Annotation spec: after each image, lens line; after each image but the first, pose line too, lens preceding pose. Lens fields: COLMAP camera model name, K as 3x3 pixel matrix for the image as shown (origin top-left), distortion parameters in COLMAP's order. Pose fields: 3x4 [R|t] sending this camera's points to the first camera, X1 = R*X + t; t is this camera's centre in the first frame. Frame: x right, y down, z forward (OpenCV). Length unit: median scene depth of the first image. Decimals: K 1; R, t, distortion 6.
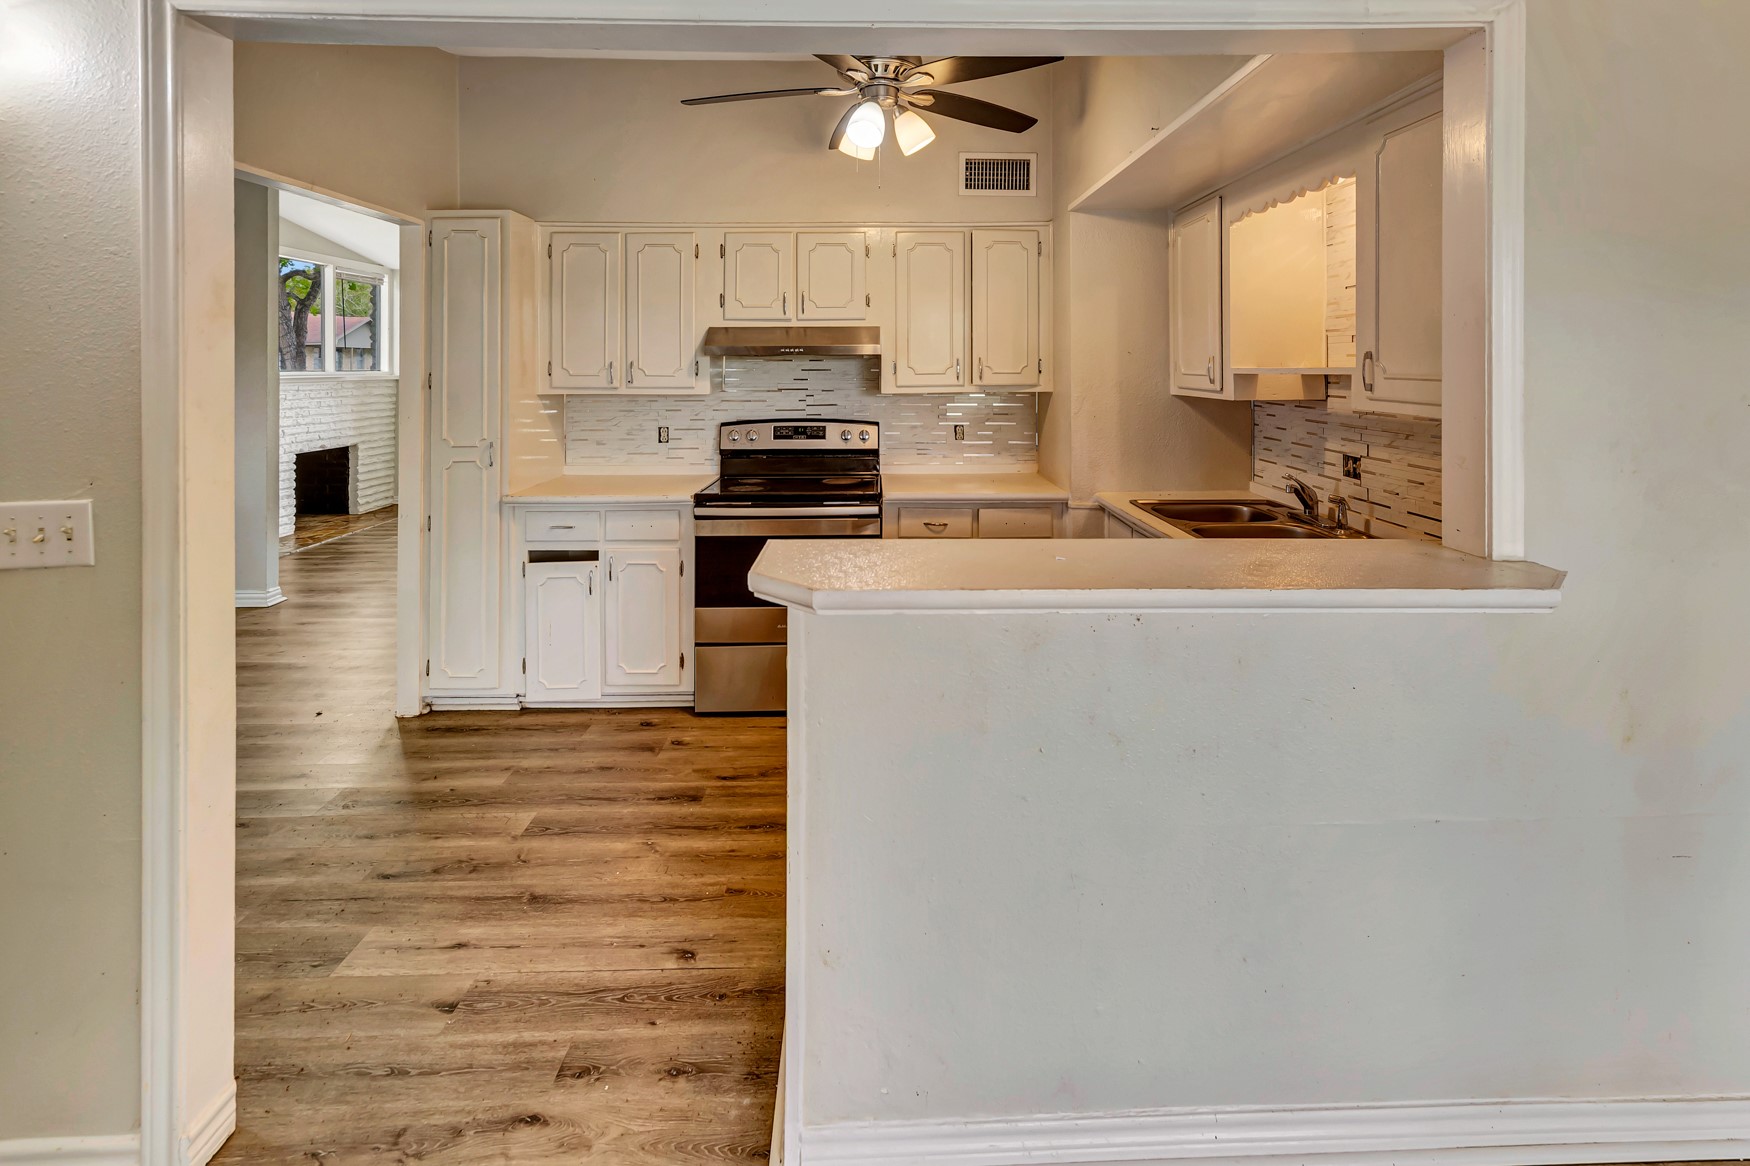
lens RADIAL K [[829.4, 0, 888.3], [0, 829.4, 367.9], [0, 0, 1]] dist [0.007055, -0.002263]
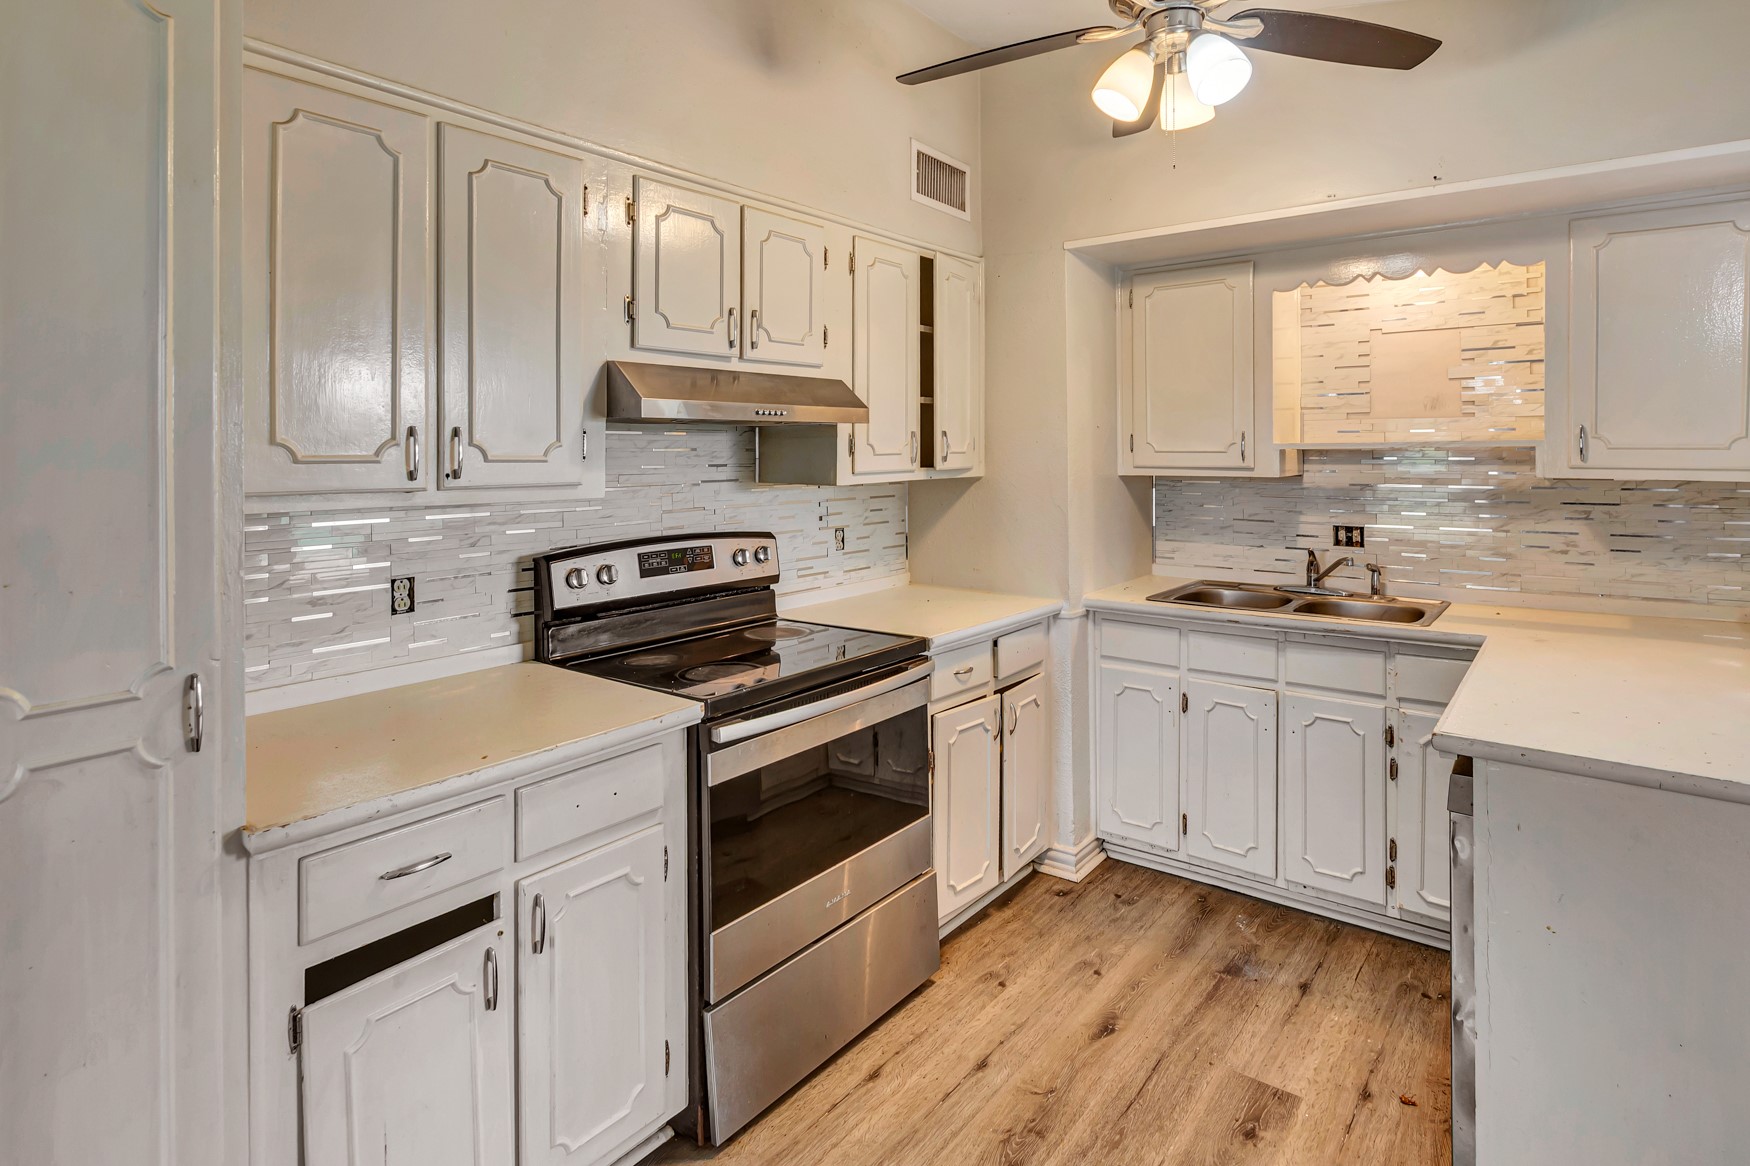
lens RADIAL K [[922.6, 0, 872.3], [0, 922.6, 461.4], [0, 0, 1]] dist [0.001511, -0.001071]
pose [[0.620614, -0.009897, 0.784054, -0.600180], [0.007327, 0.999950, 0.006822, 0.008412], [-0.784082, 0.001511, 0.620655, 0.592832]]
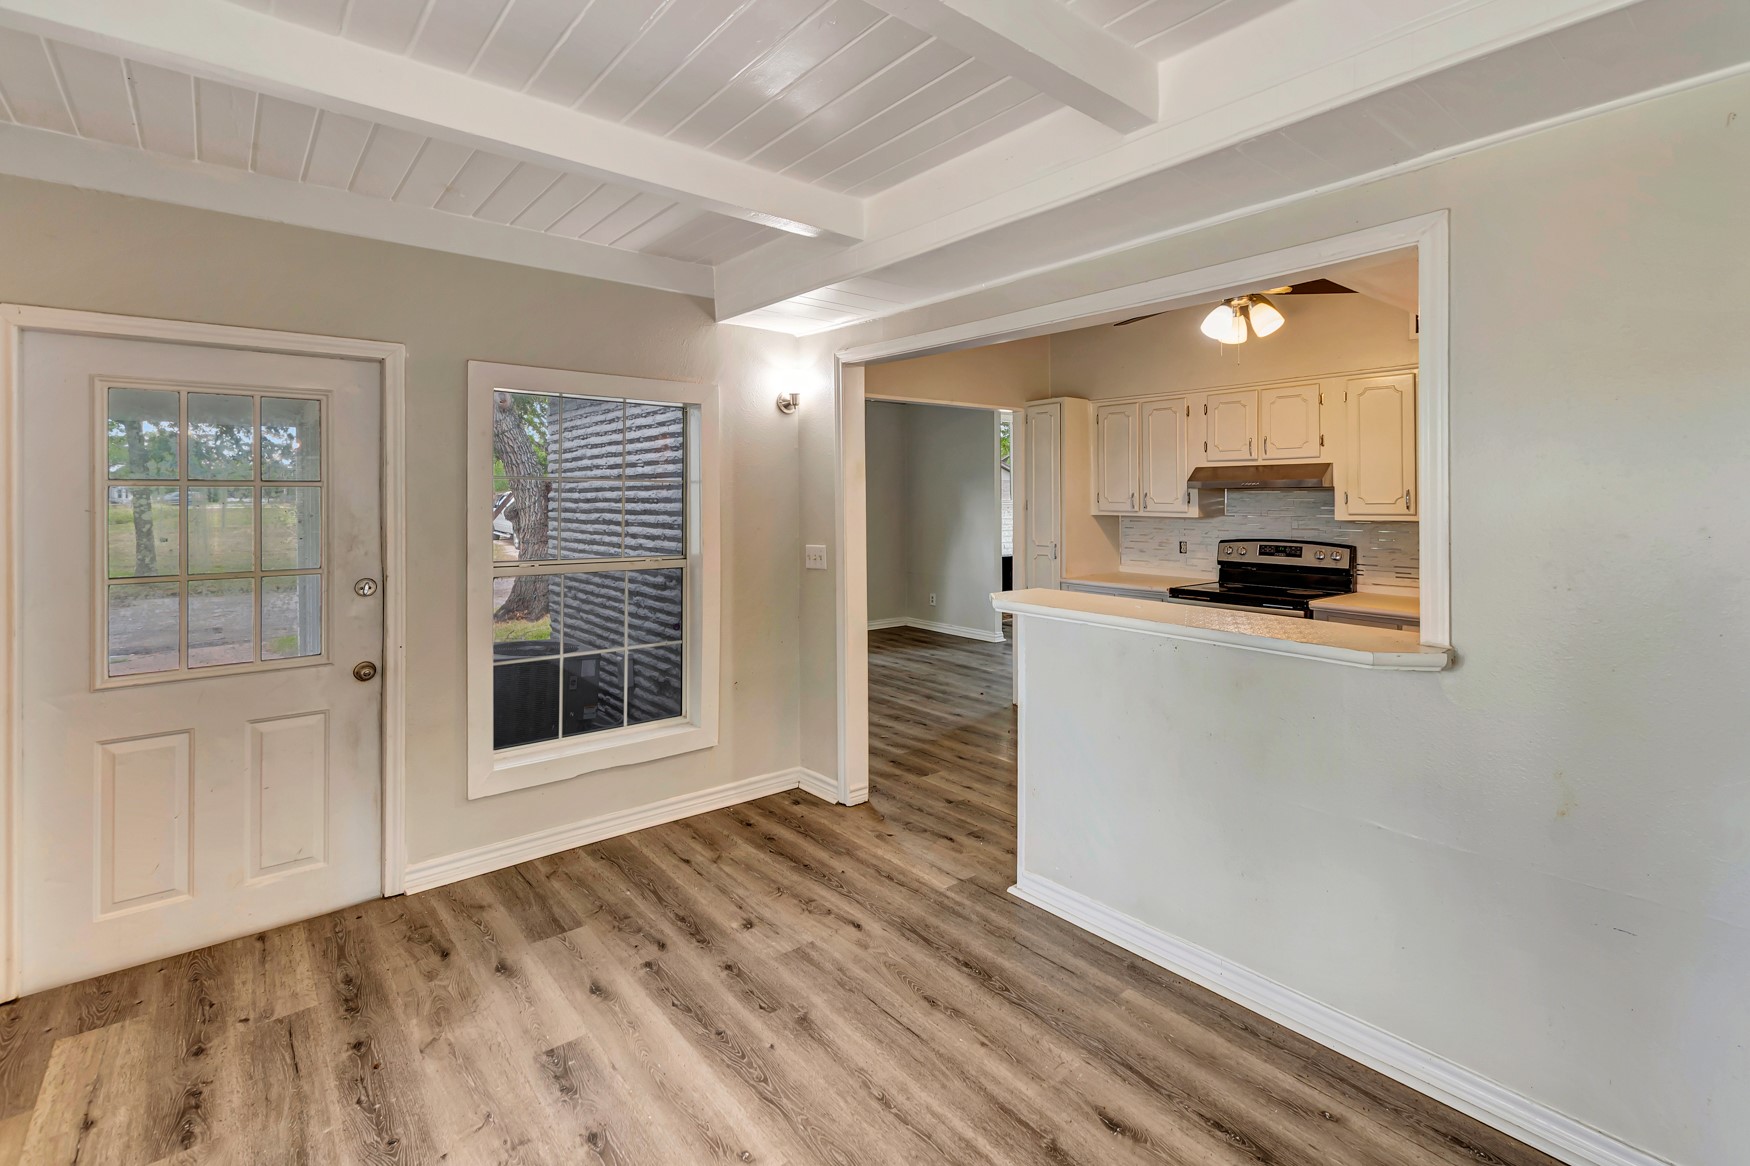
lens RADIAL K [[784.6, 0, 890.9], [0, 784.6, 497.7], [0, 0, 1]] dist [0.008001, -0.003345]
pose [[0.629040, 0.002424, -0.777369, 0.501870], [-0.000651, 0.999996, 0.002591, -0.003198], [0.777372, -0.001124, 0.629040, -0.197547]]
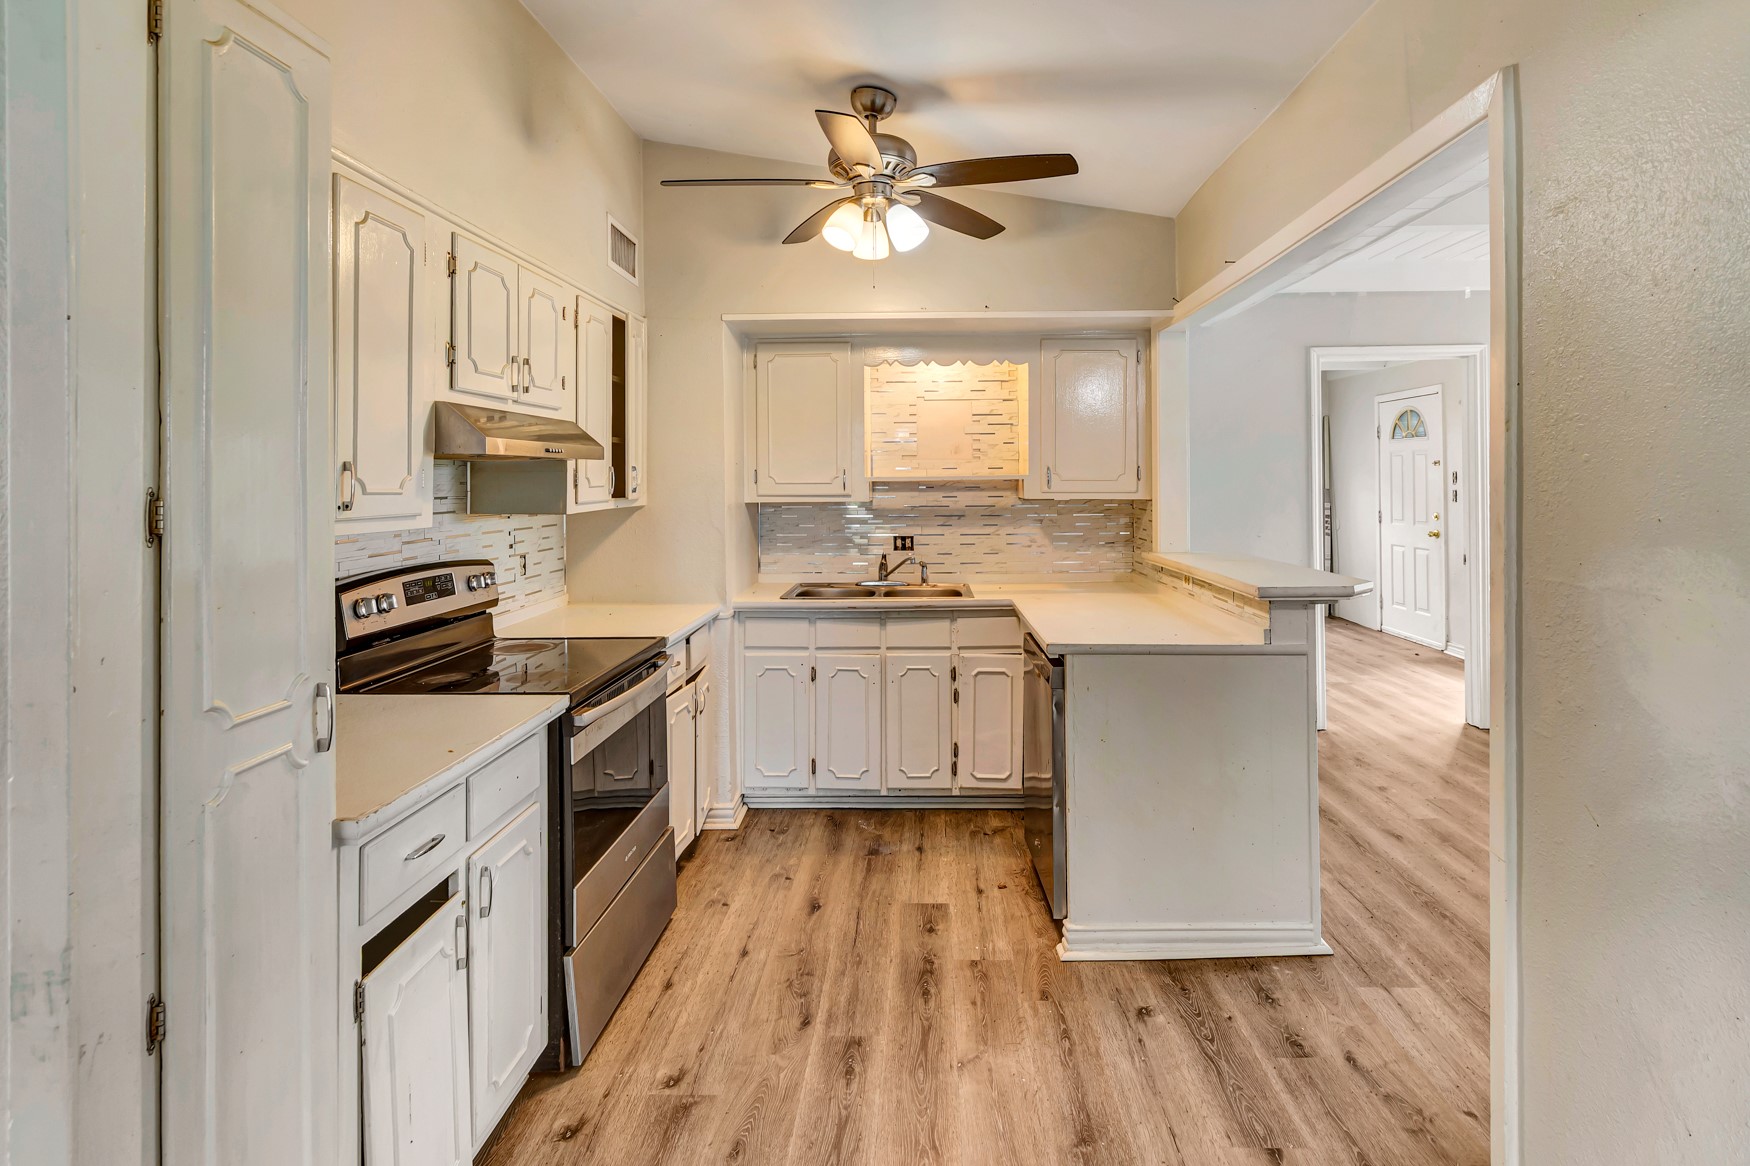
lens RADIAL K [[922.6, 0, 859.1], [0, 922.6, 488.7], [0, 0, 1]] dist [0.001511, -0.001071]
pose [[0.070962, -0.008405, 0.997444, -0.864596], [0.011008, 0.999910, 0.007642, 0.005977], [-0.997418, 0.010437, 0.071049, 0.755030]]
